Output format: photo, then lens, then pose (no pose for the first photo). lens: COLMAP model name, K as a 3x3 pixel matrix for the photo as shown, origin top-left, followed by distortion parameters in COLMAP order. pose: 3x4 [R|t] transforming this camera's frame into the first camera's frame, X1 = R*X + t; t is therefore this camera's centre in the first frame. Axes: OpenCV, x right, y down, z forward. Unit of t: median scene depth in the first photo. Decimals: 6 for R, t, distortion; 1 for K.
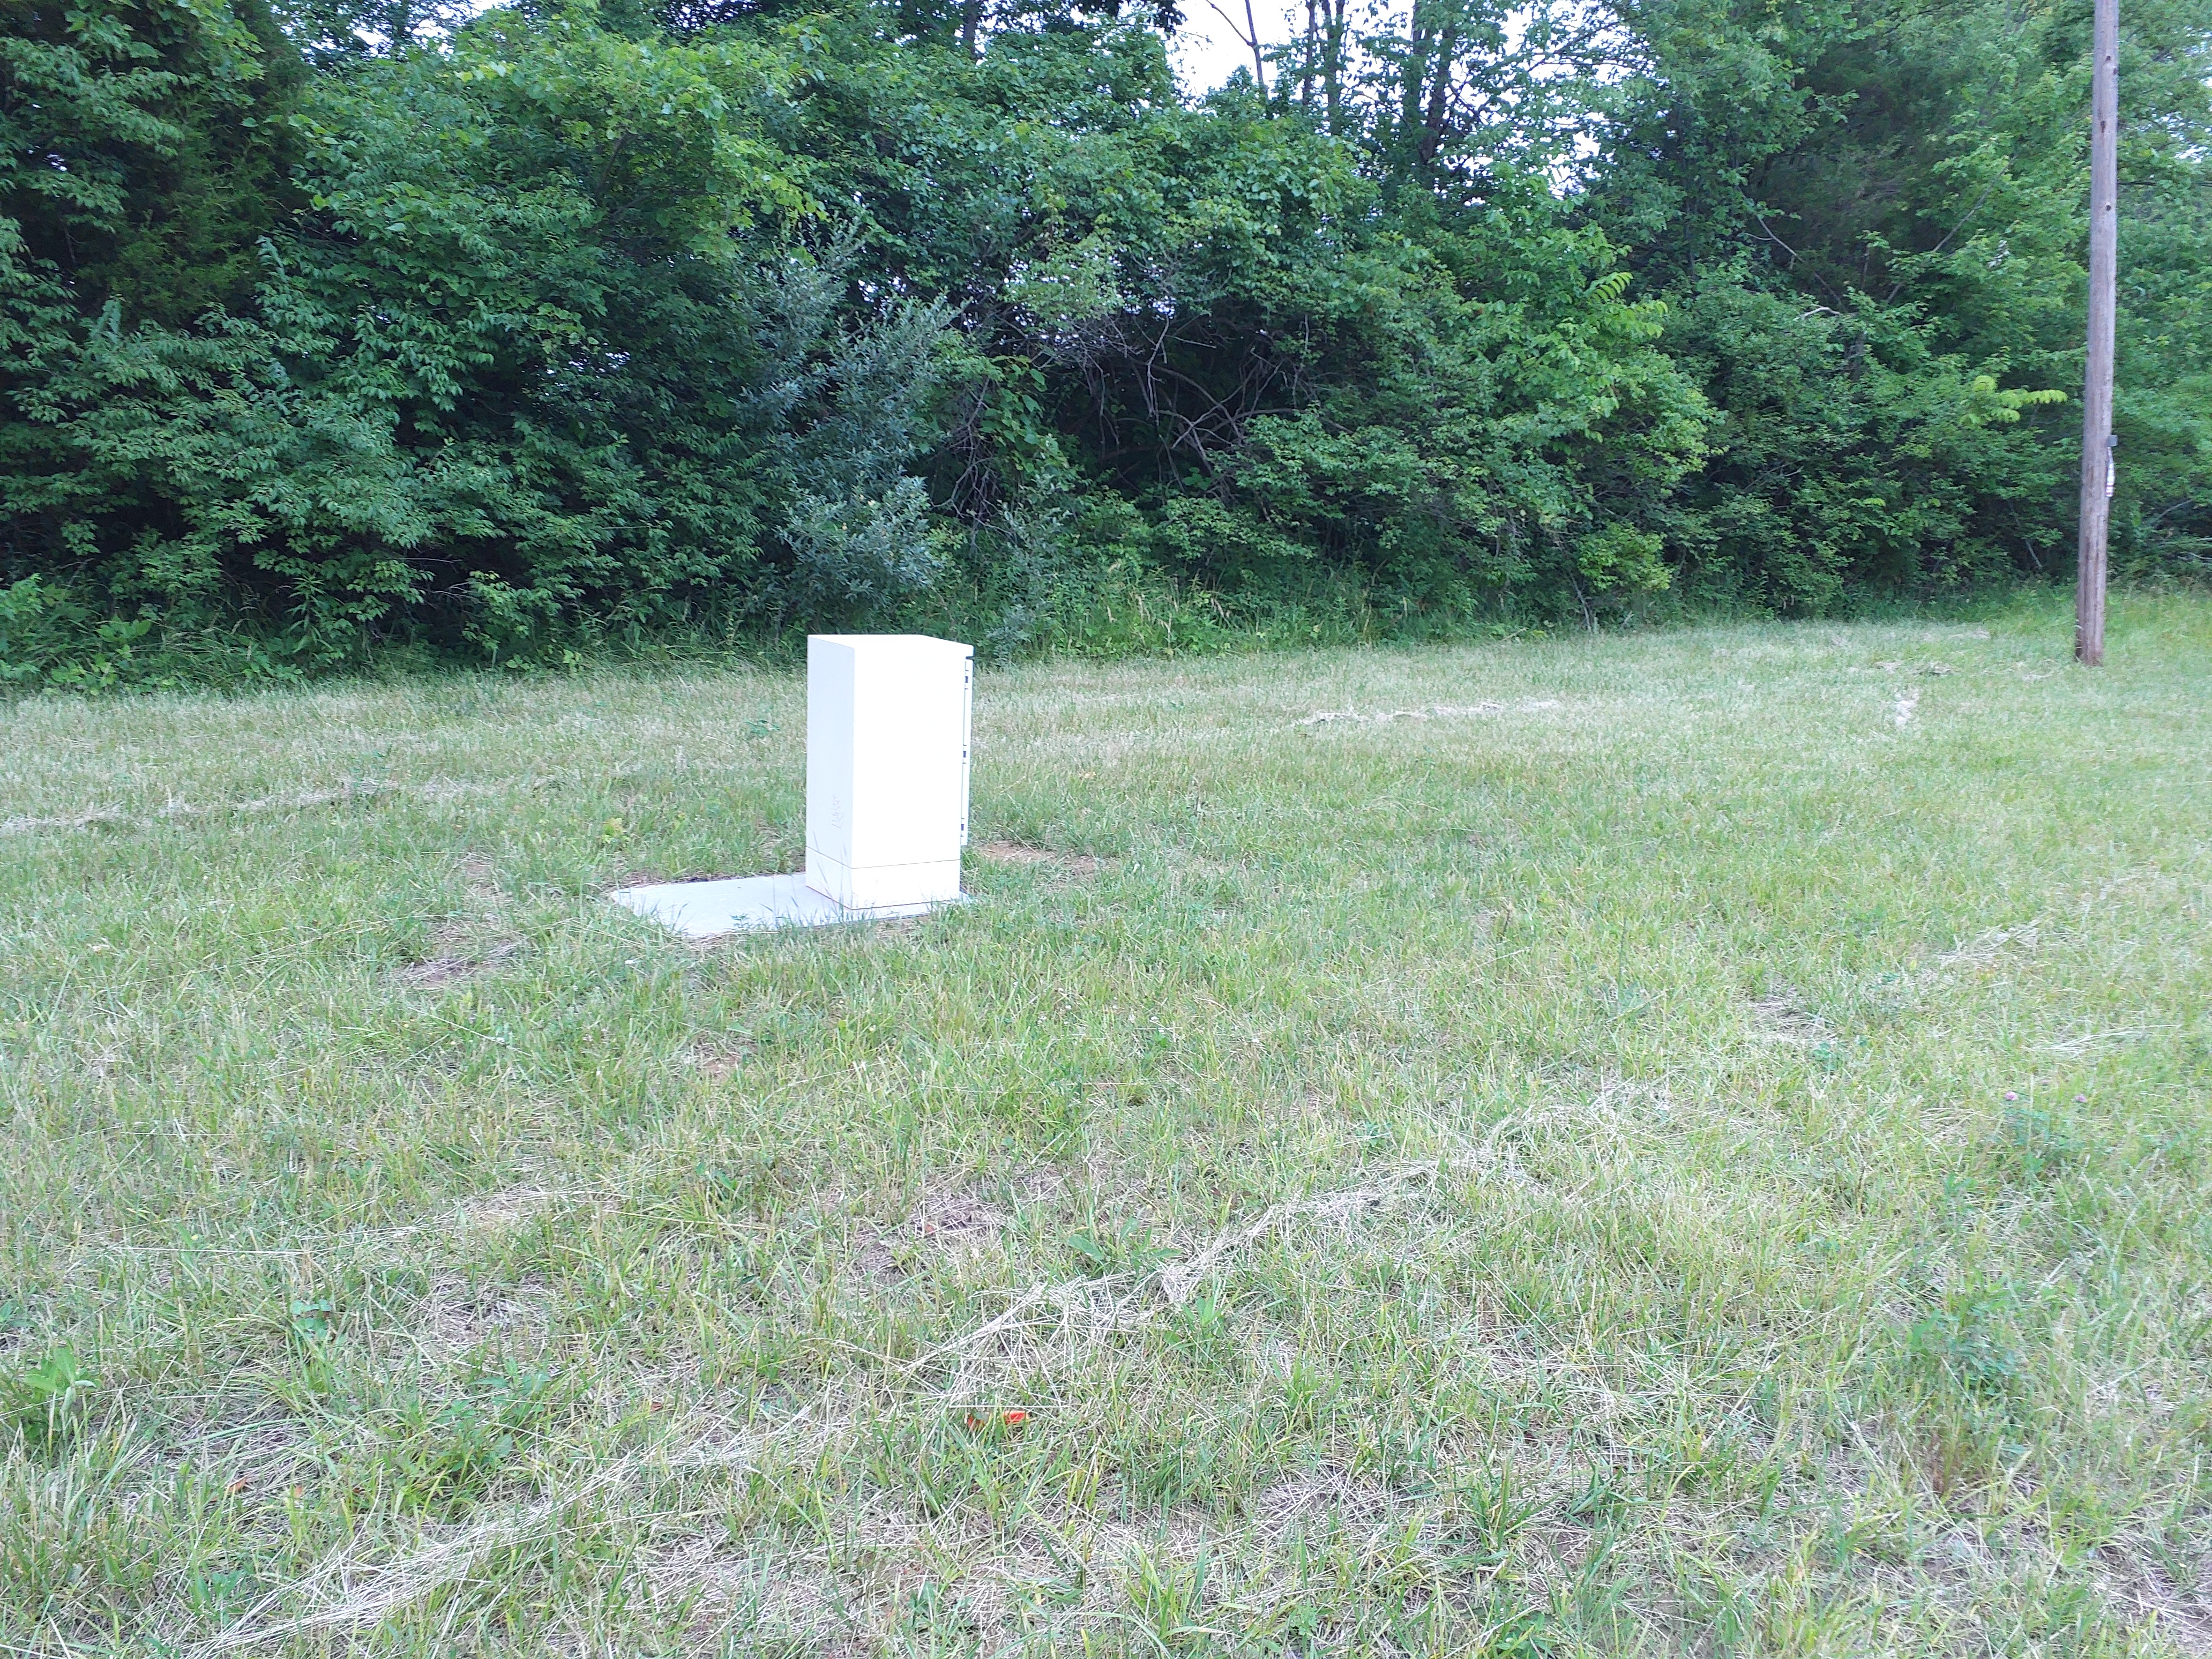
lens RADIAL K [[1672.6, 0, 1106.2], [0, 1672.6, 829.8], [0, 0, 1]] dist [-0.079320, 0.047609]
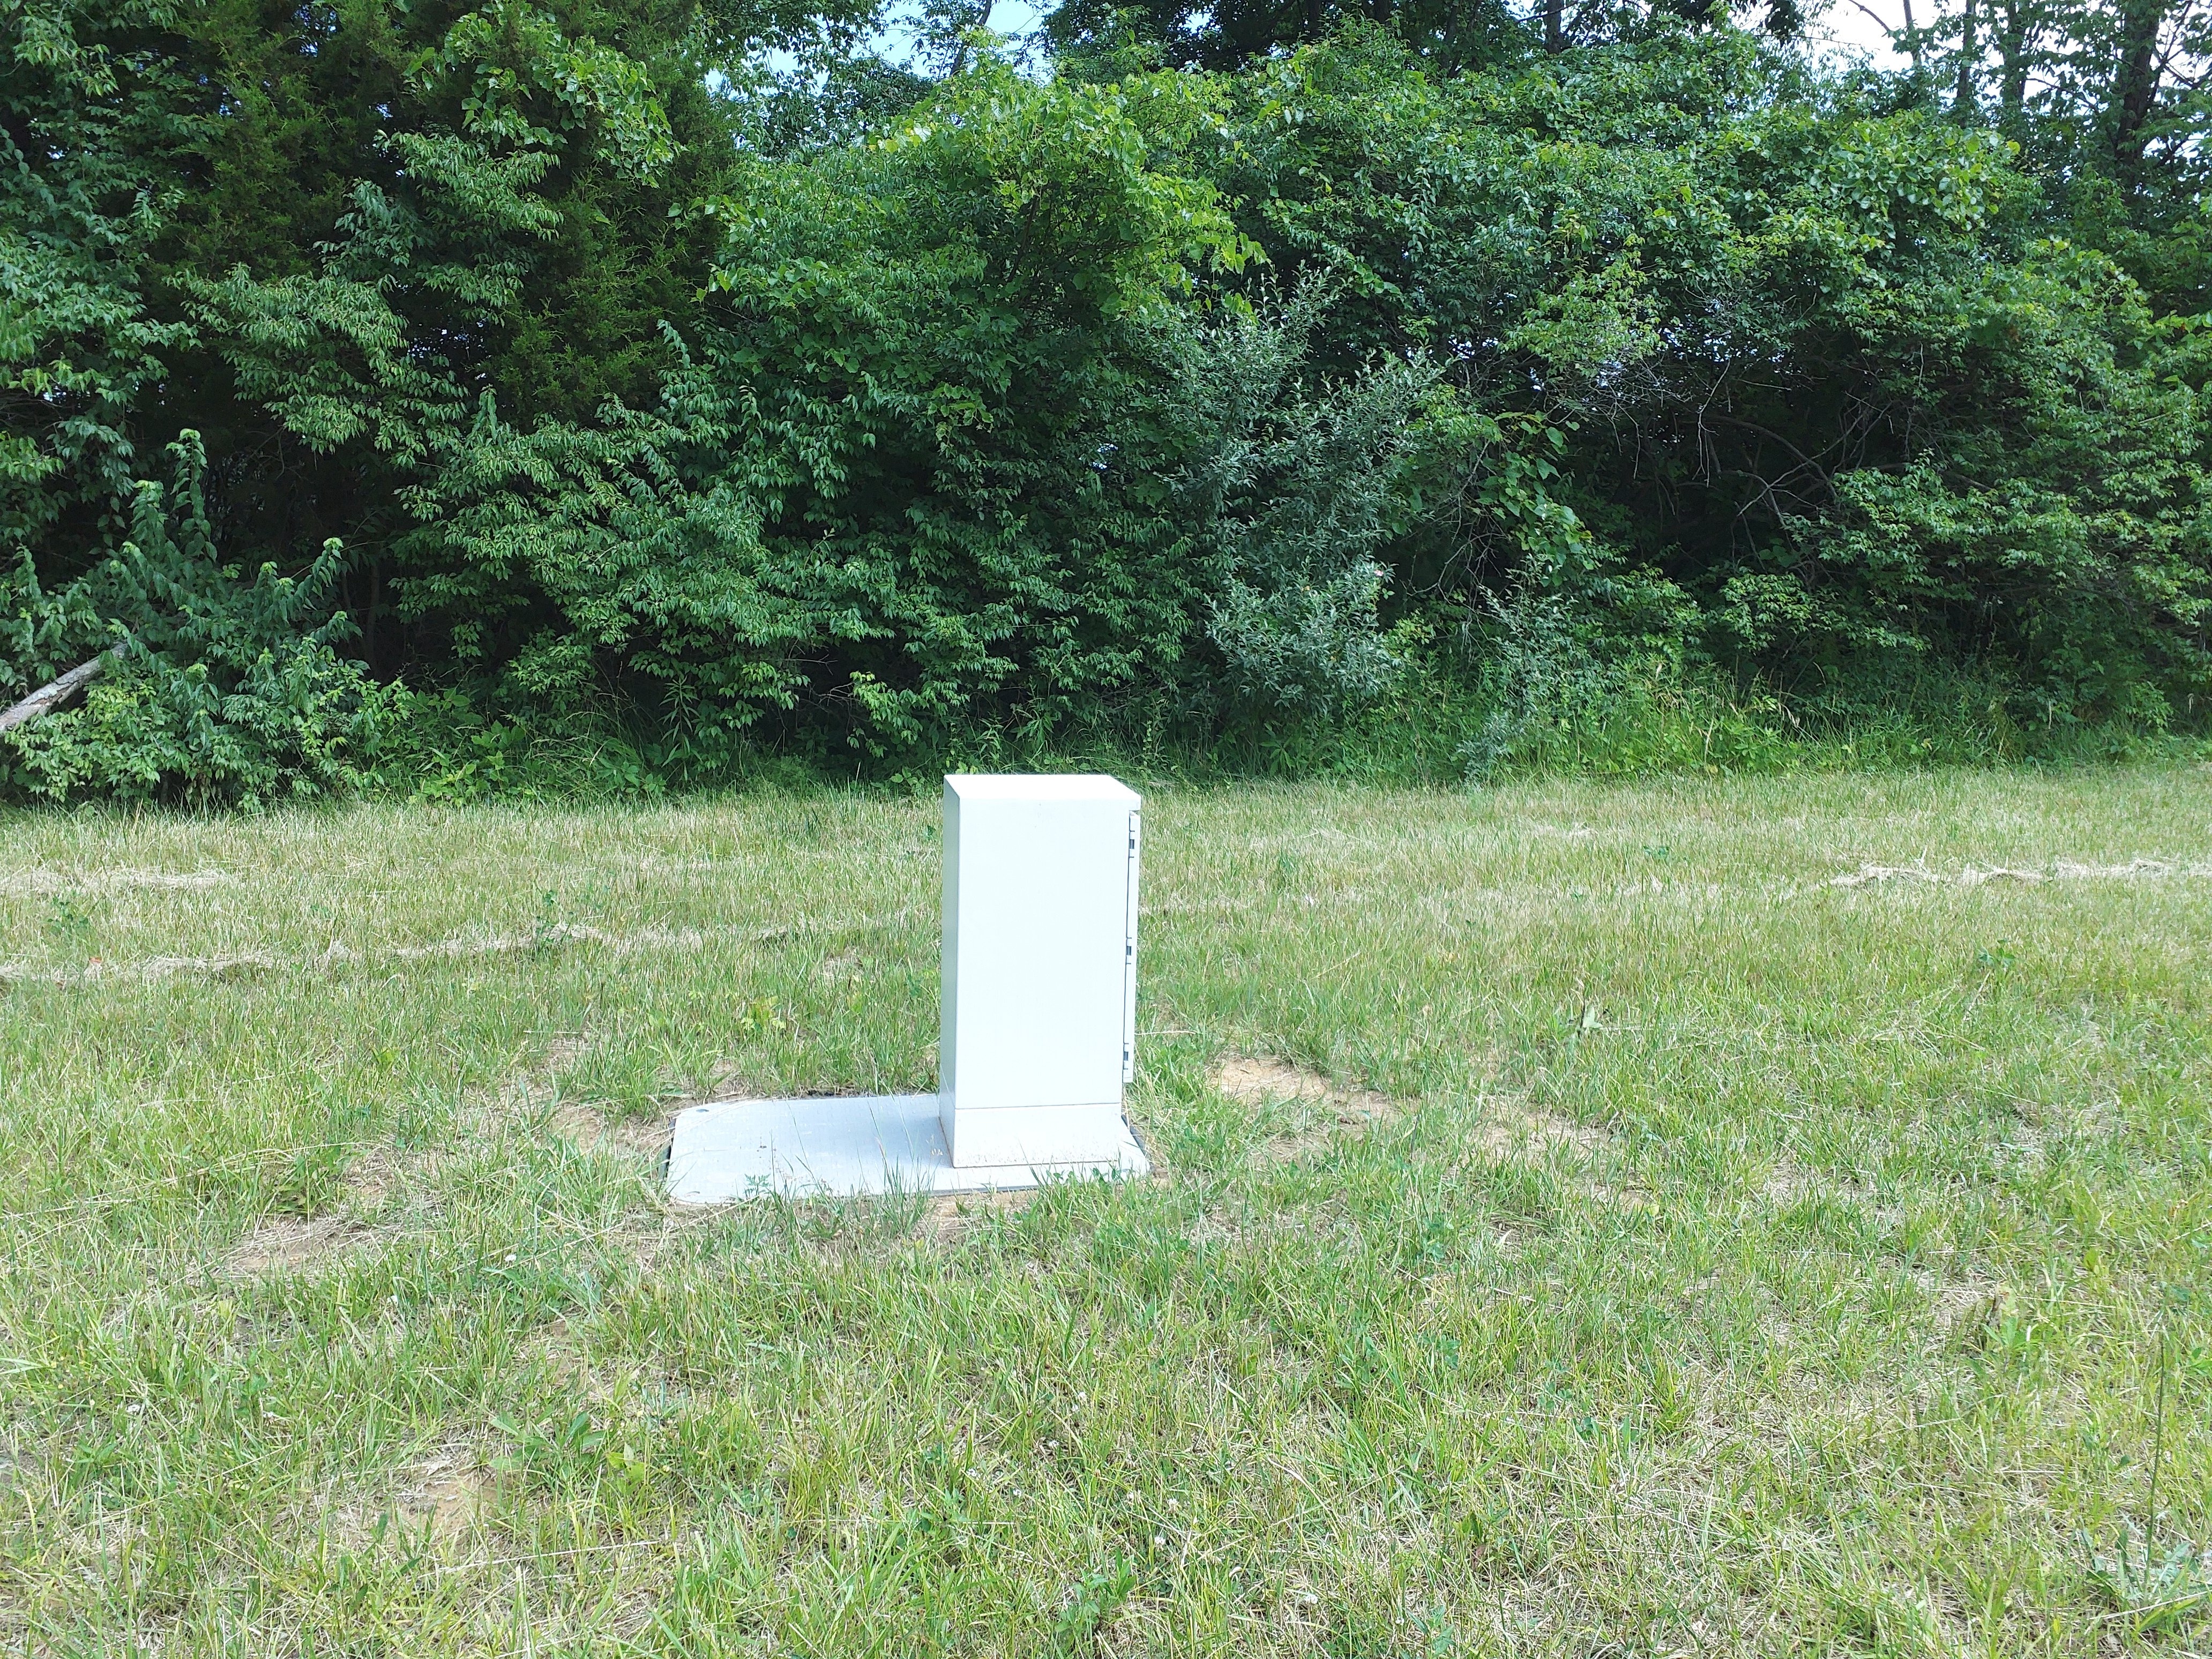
lens RADIAL K [[1756.1, 0, 1107.1], [0, 1756.1, 737.3], [0, 0, 1]] dist [-0.000515, -0.059873]
pose [[0.934999, 0.005521, -0.354607, 0.071068], [-0.046225, 0.993246, -0.106418, -0.025250], [0.351624, 0.115893, 0.928940, 0.153734]]
